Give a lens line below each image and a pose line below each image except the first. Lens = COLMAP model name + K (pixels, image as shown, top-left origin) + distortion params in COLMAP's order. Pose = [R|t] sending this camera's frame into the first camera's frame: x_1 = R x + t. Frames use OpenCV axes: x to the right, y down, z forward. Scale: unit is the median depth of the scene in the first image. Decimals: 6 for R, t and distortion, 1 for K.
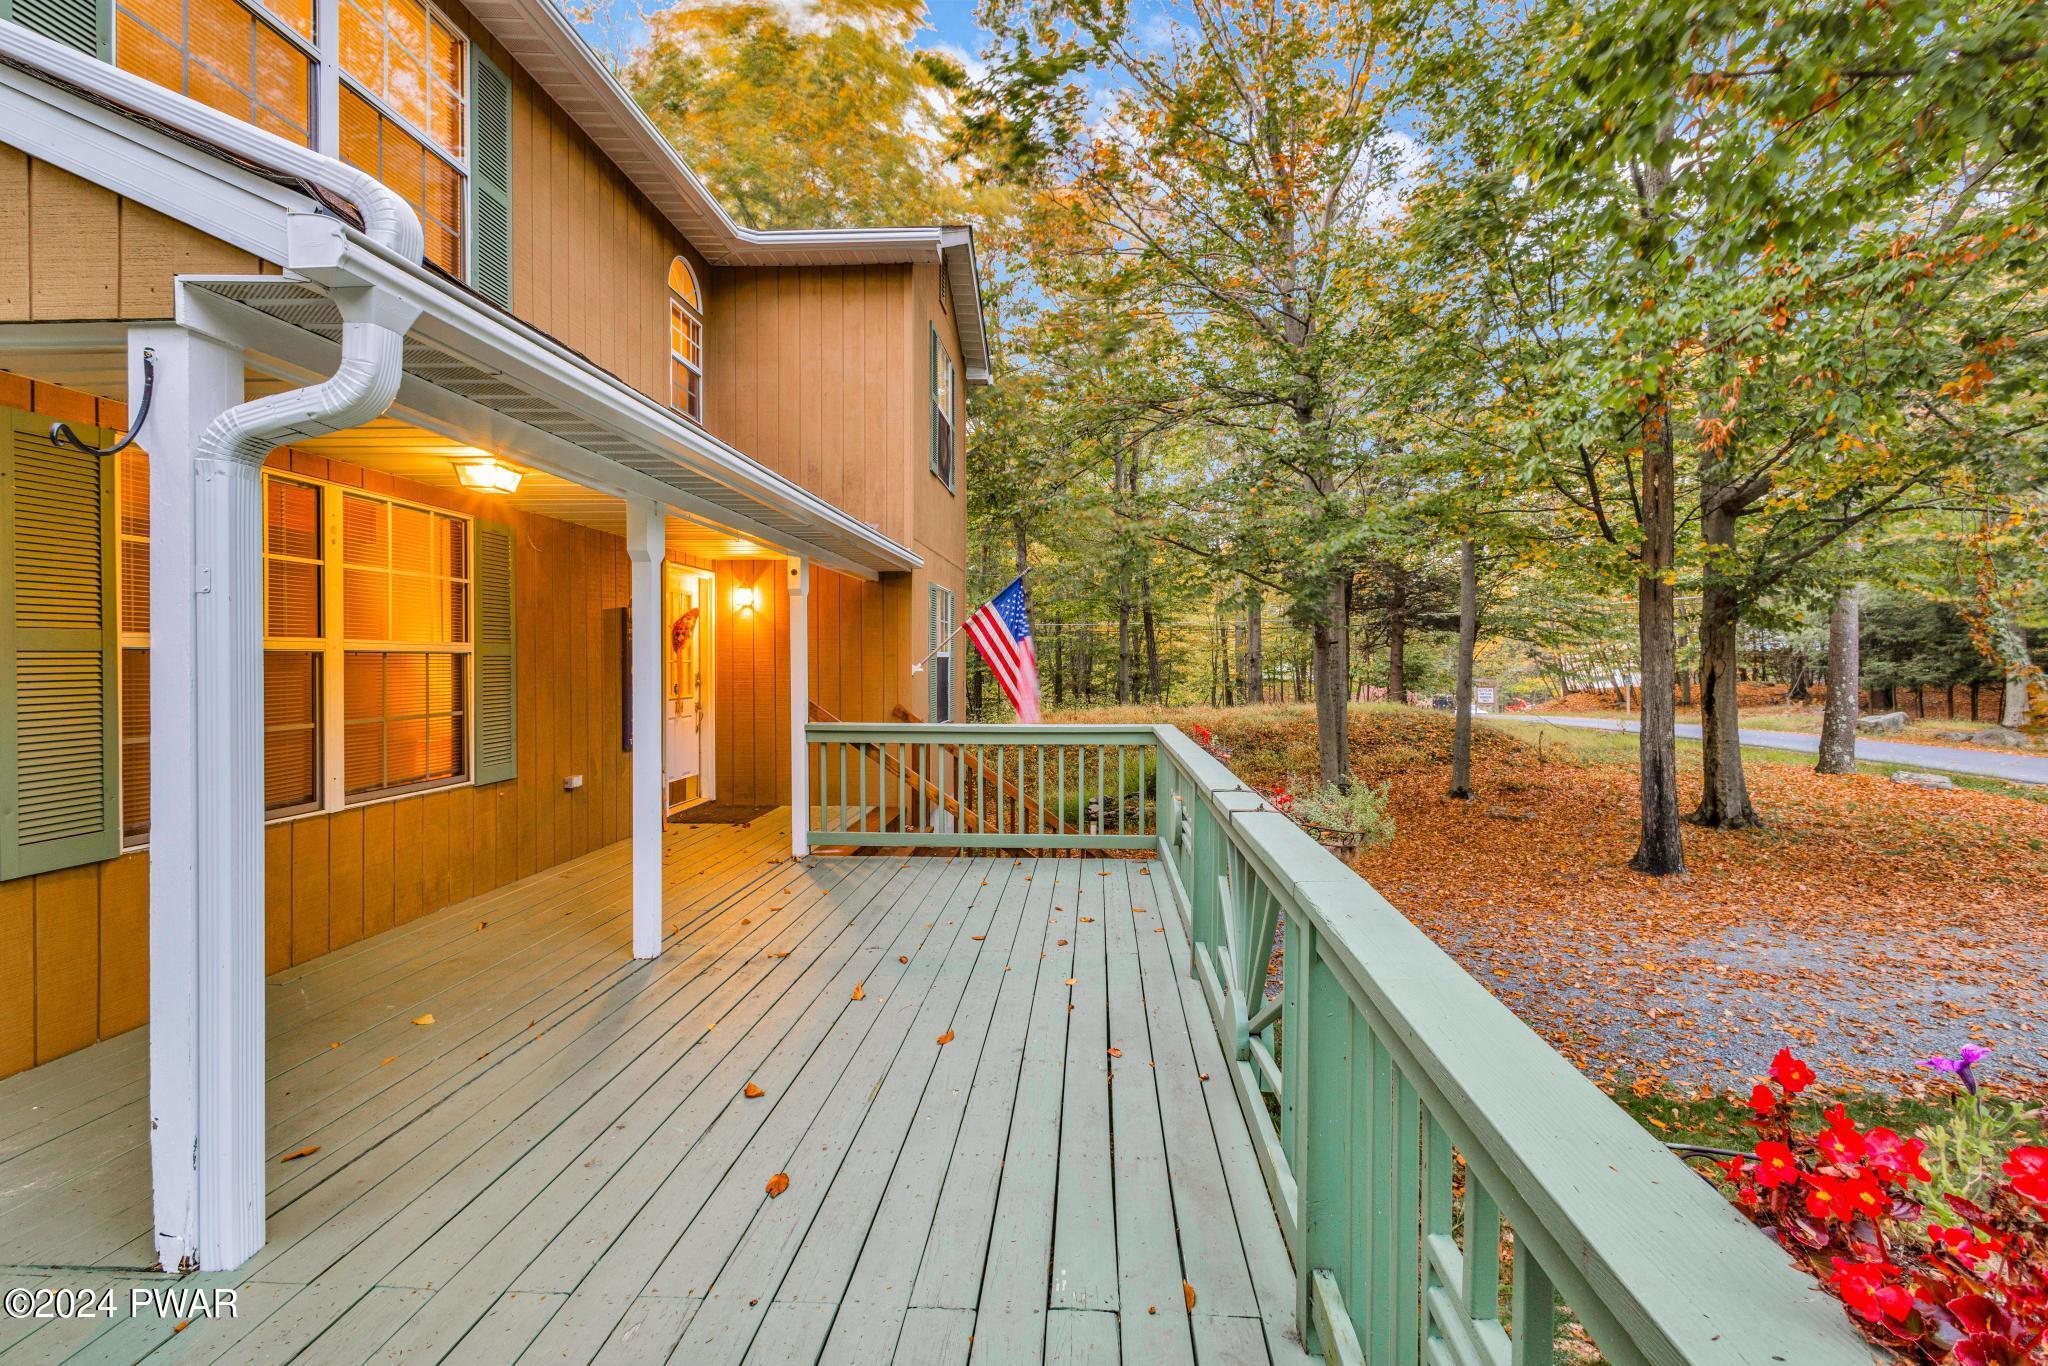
lens RADIAL K [[950.4, 0, 1023.6], [0, 950.4, 665.3], [0, 0, 1]] dist [0.000685, -0.000165]
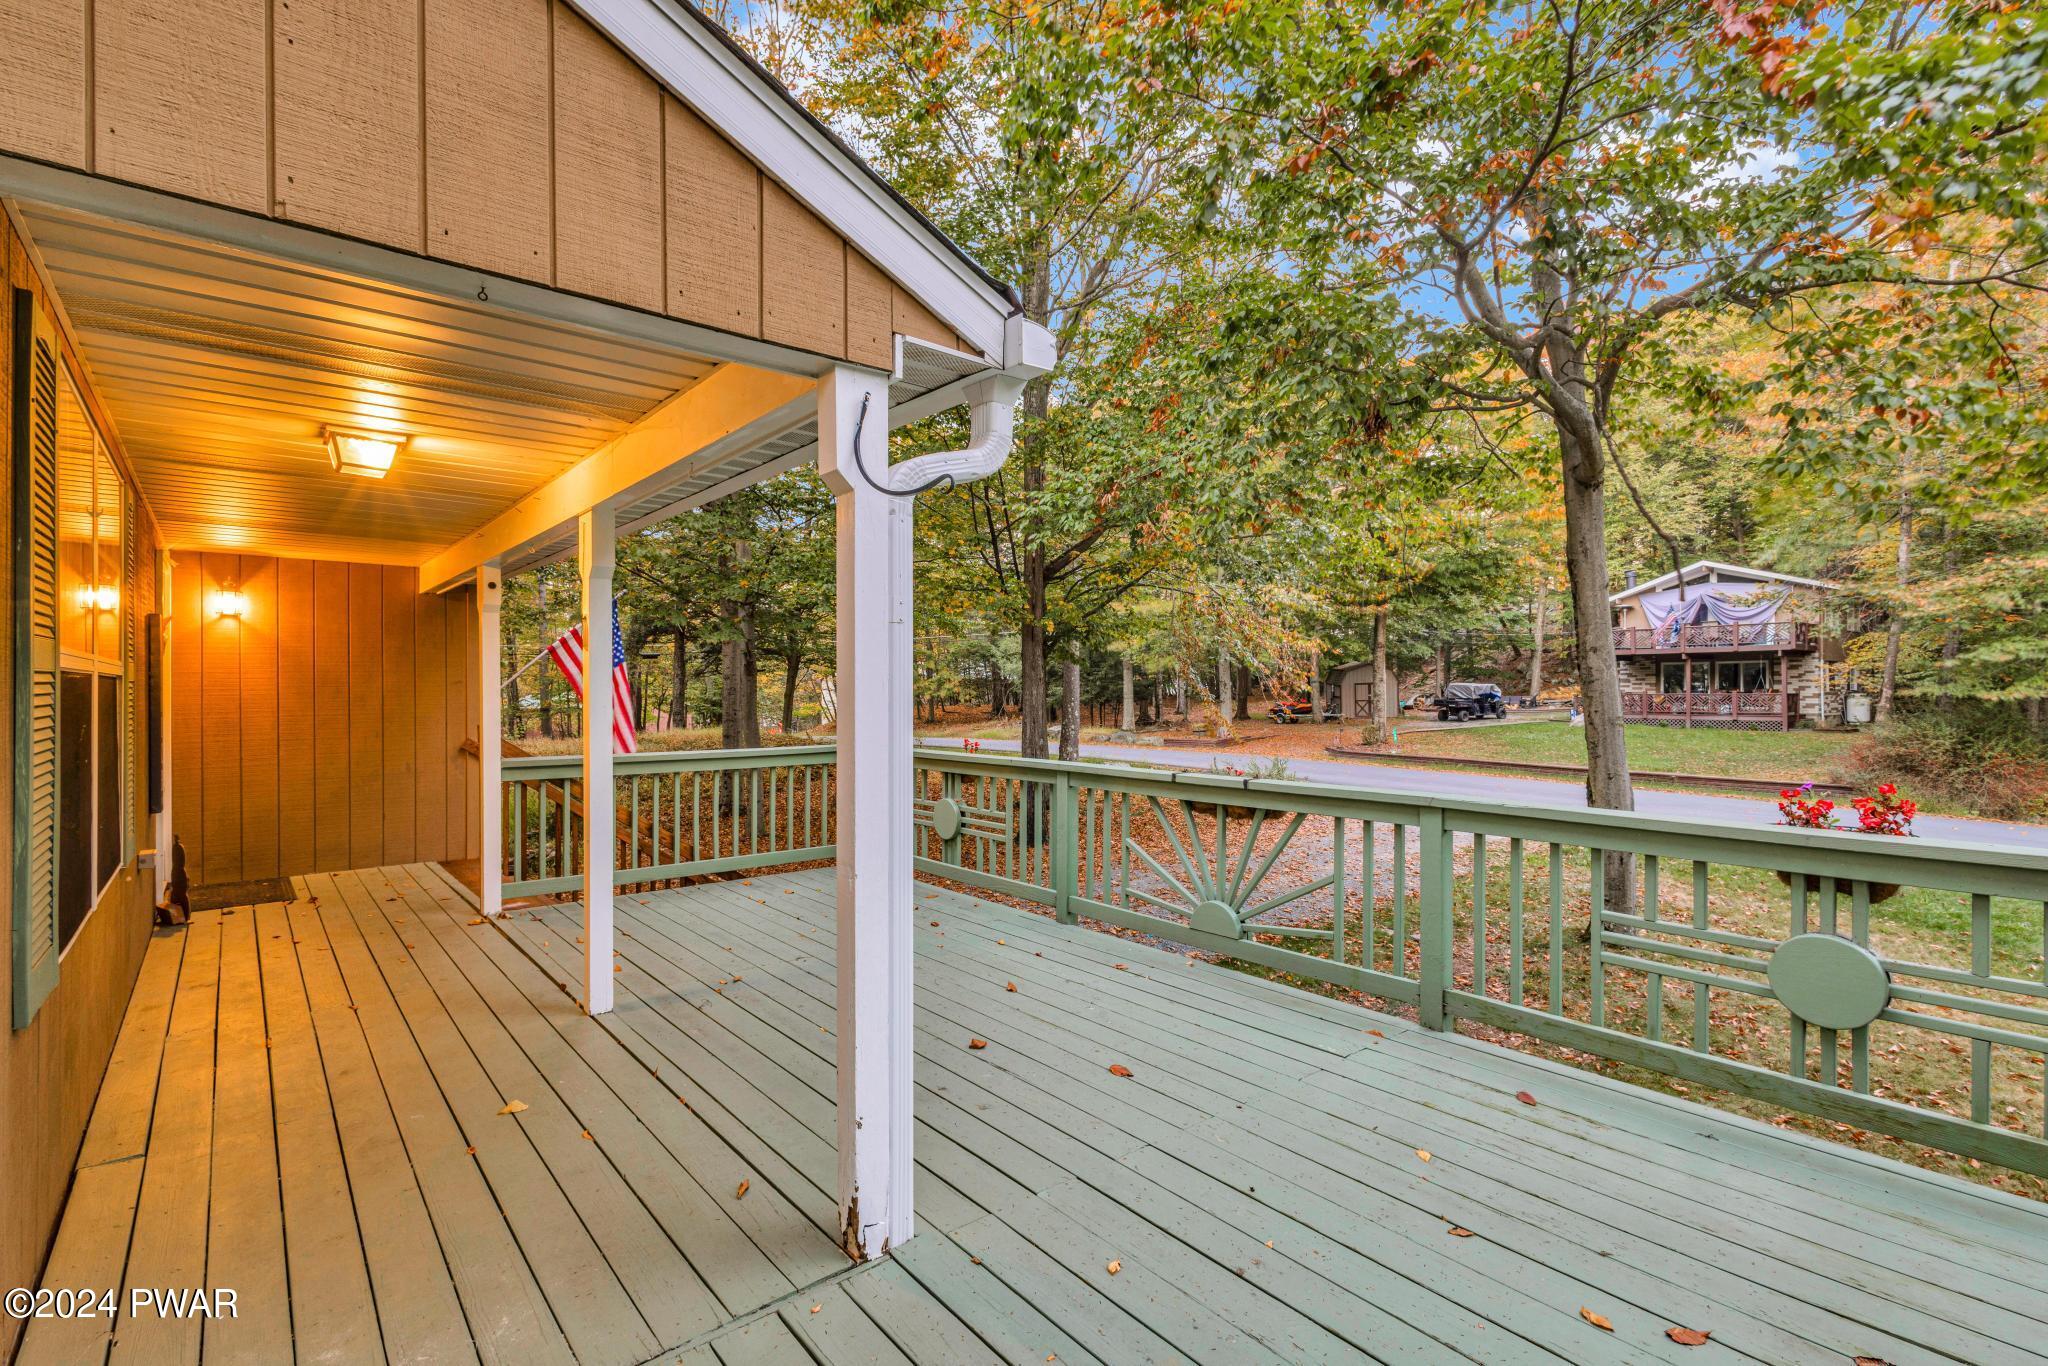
lens RADIAL K [[950.4, 0, 1023.6], [0, 950.4, 665.3], [0, 0, 1]] dist [0.000685, -0.000165]
pose [[0.733505, 0.013620, 0.679547, -0.474840], [0.006332, 0.999619, -0.026870, 0.001207], [-0.679654, 0.024012, 0.733139, 0.032465]]
